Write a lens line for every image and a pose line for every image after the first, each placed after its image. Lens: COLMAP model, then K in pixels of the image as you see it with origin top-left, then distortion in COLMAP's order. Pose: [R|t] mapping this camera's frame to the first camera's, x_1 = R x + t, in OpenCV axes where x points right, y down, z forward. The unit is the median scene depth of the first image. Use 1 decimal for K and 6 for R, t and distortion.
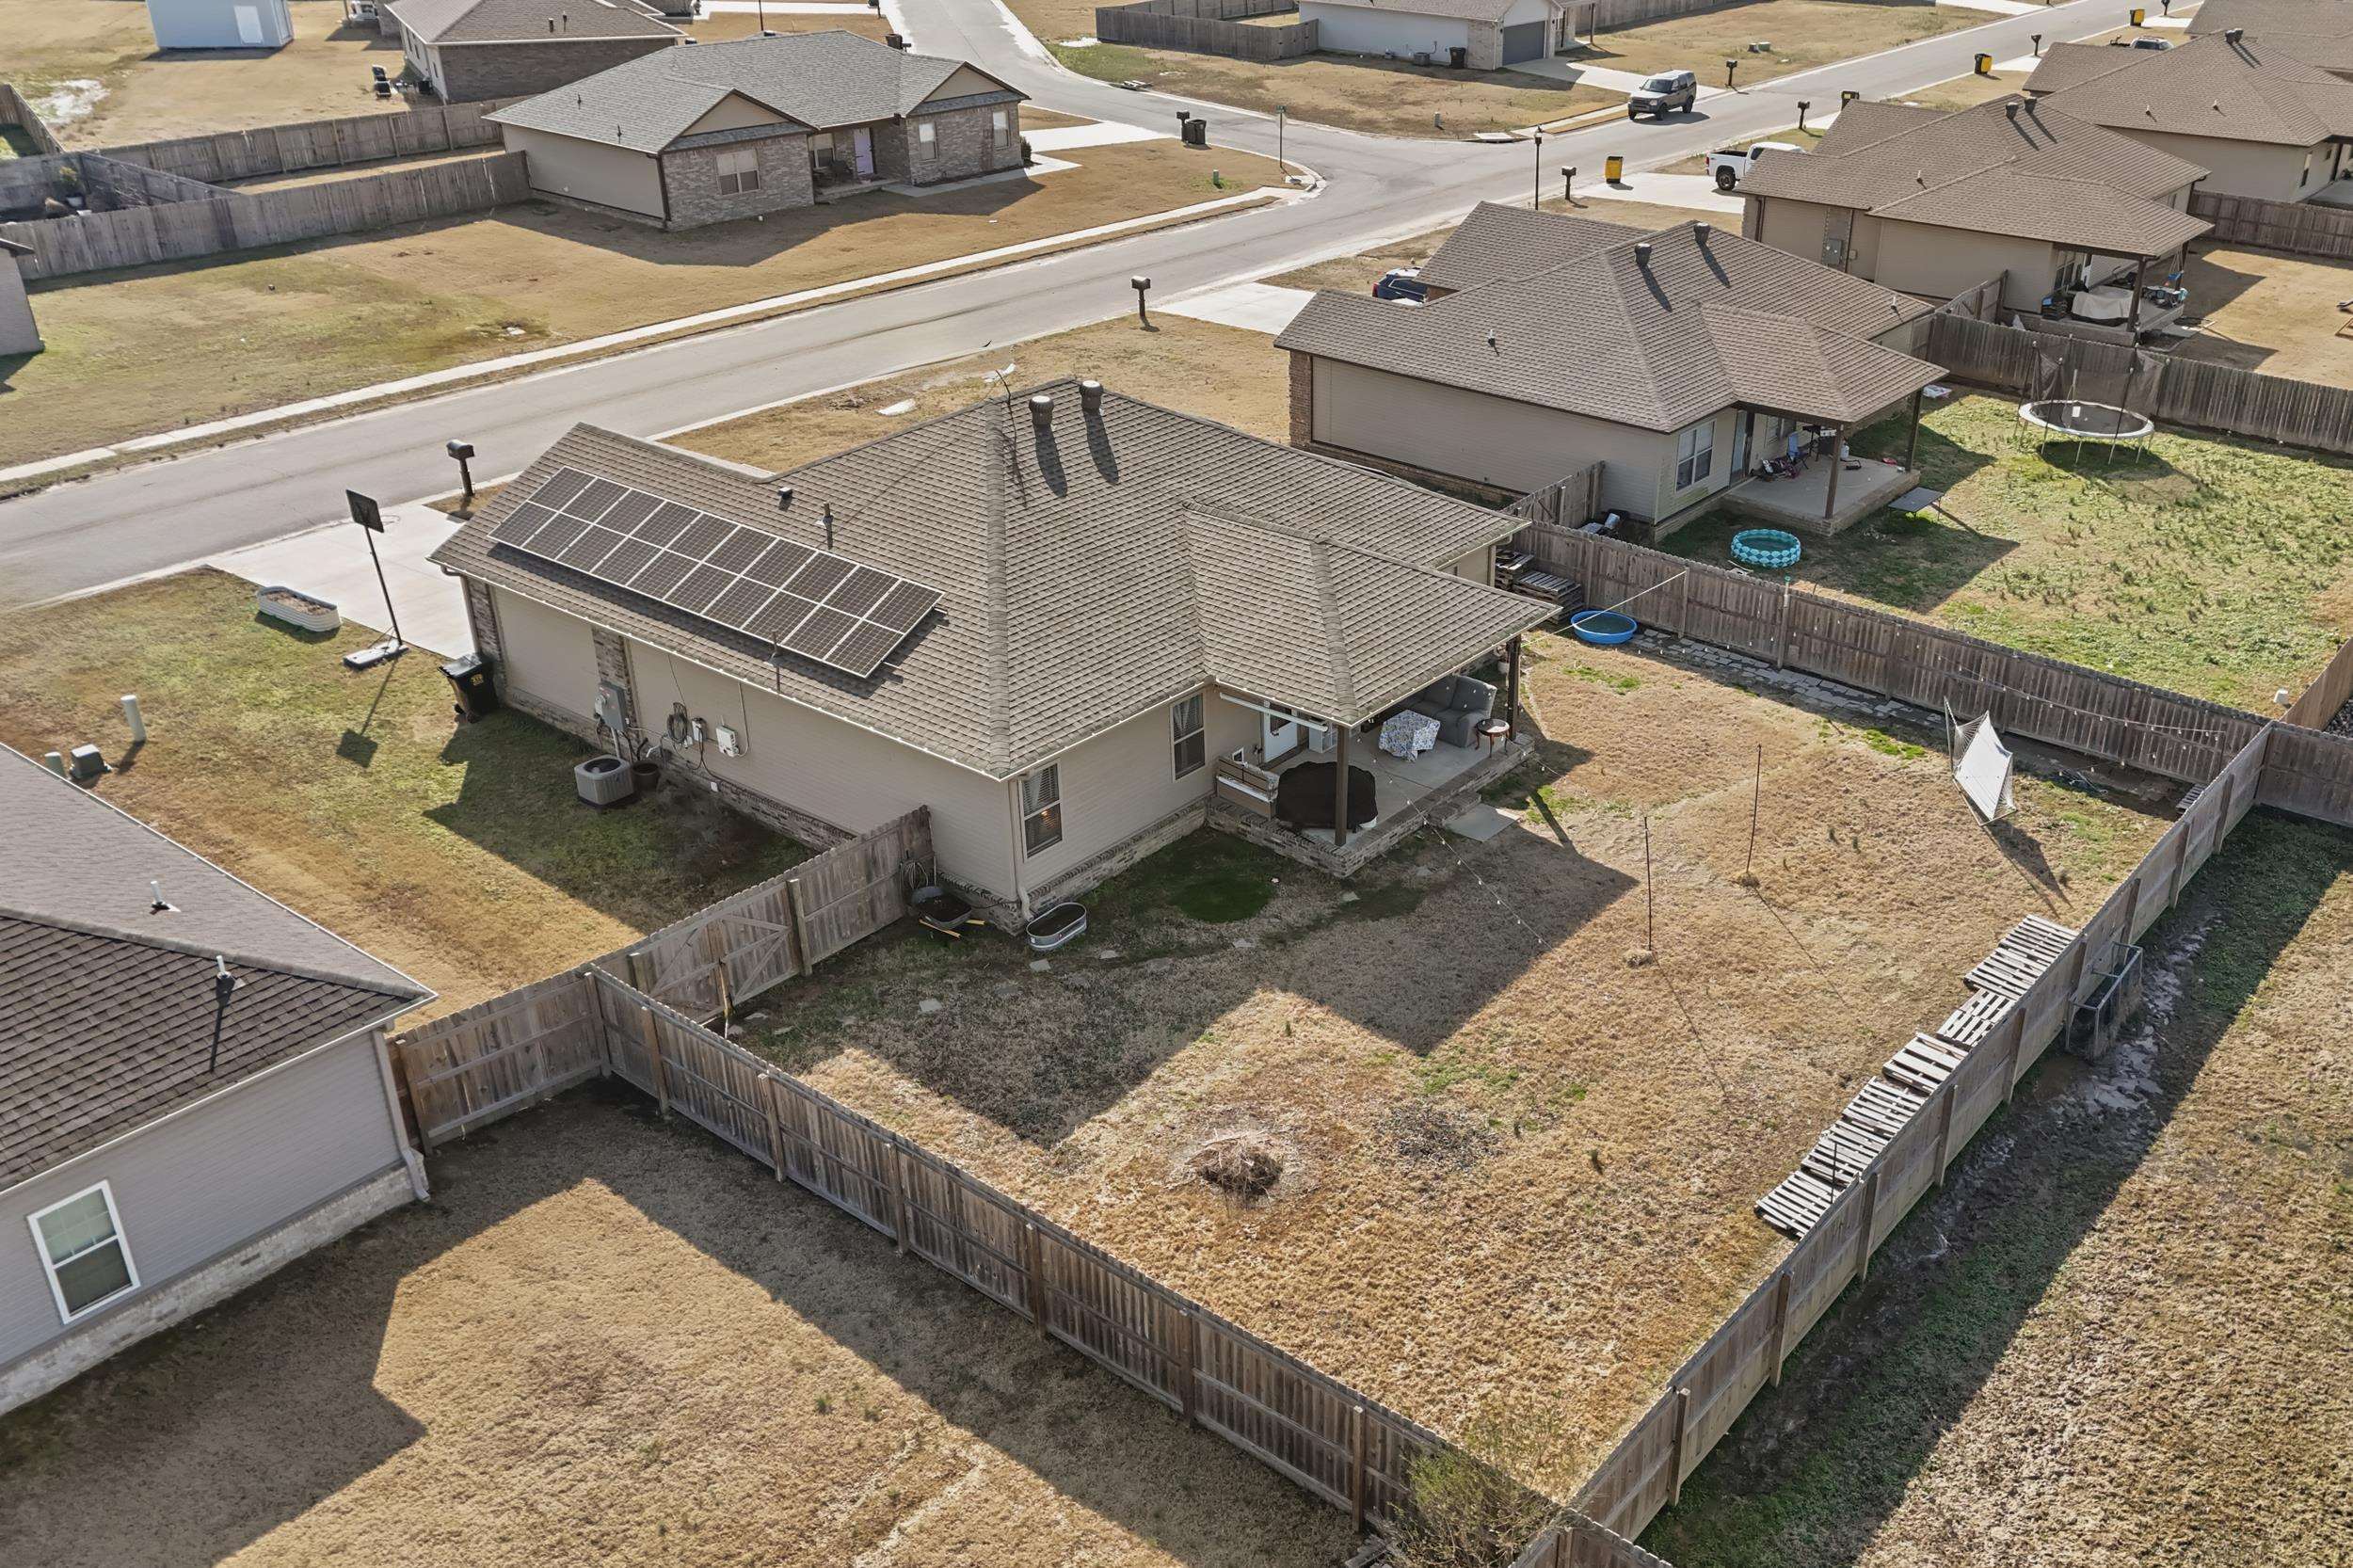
lens RADIAL K [[2058.9, 0, 1396.8], [0, 2058.9, 783.9], [0, 0, 1]] dist [0.039878, -0.010491]
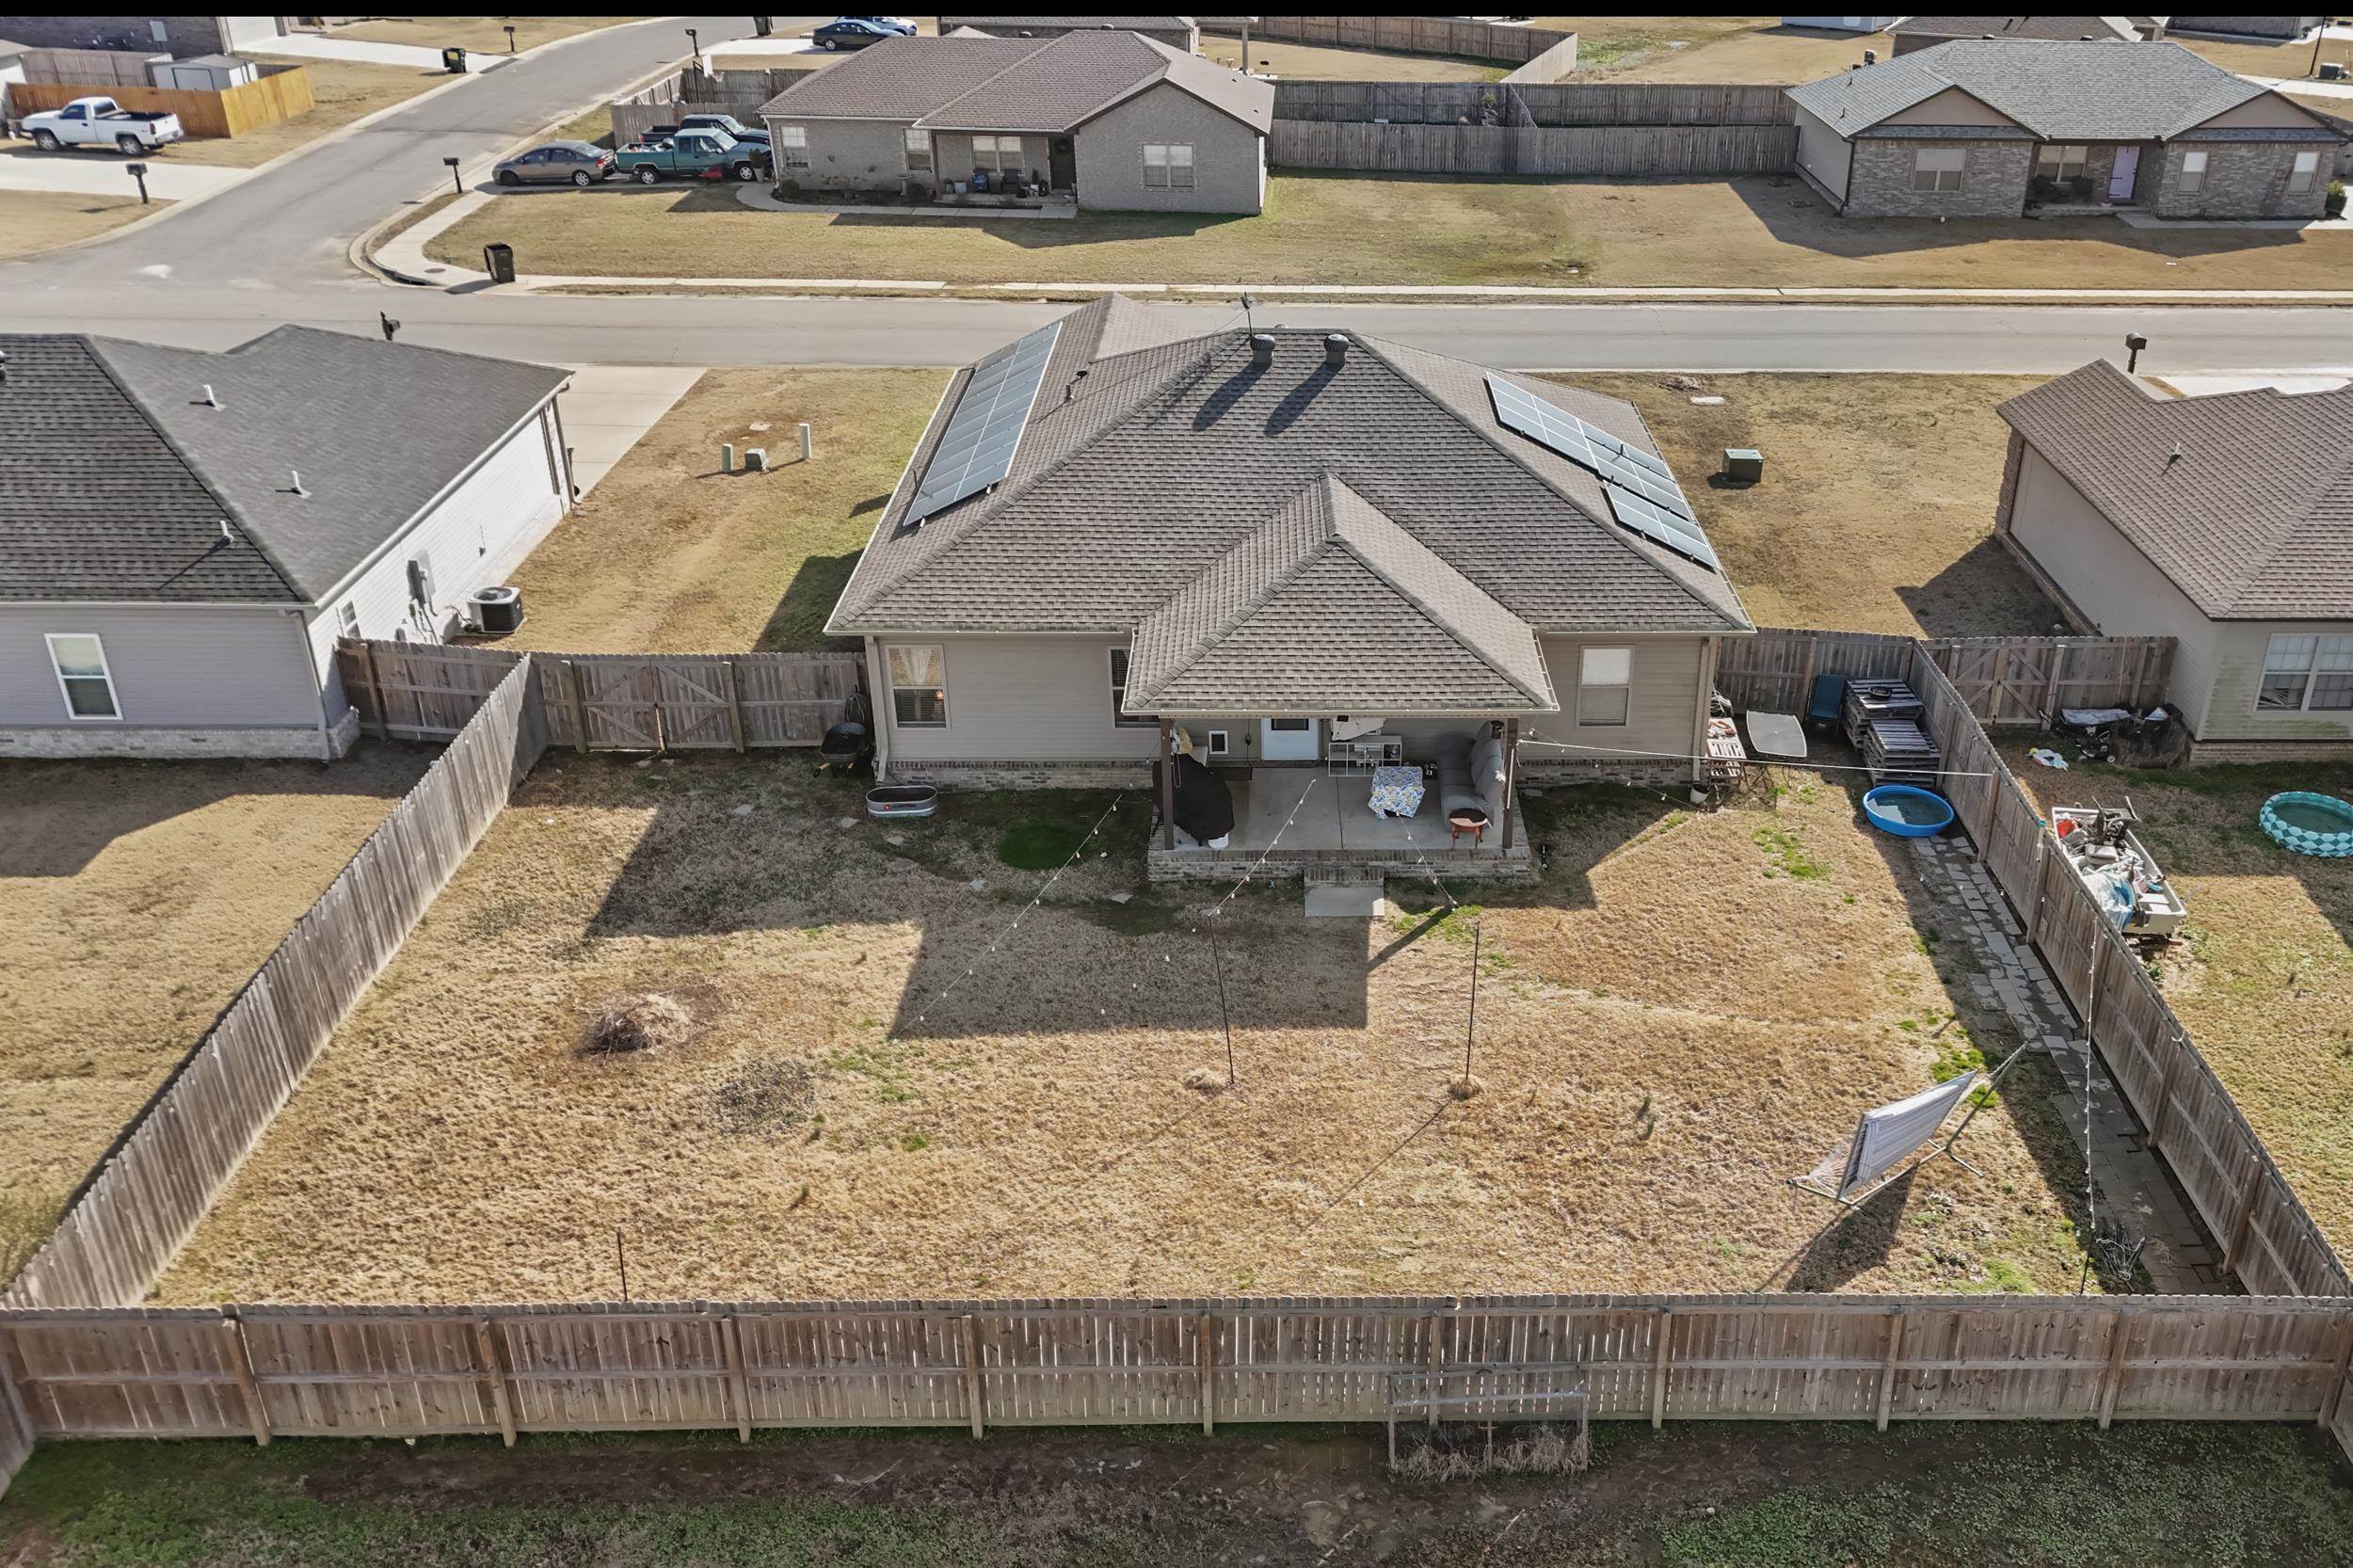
lens RADIAL K [[2058.9, 0, 1396.8], [0, 2058.9, 783.9], [0, 0, 1]] dist [0.039878, -0.010491]
pose [[0.623468, 0.346904, -0.700675, 0.640279], [-0.359046, 0.923127, 0.137558, -0.152826], [0.694532, 0.165811, 0.700094, 0.409974]]
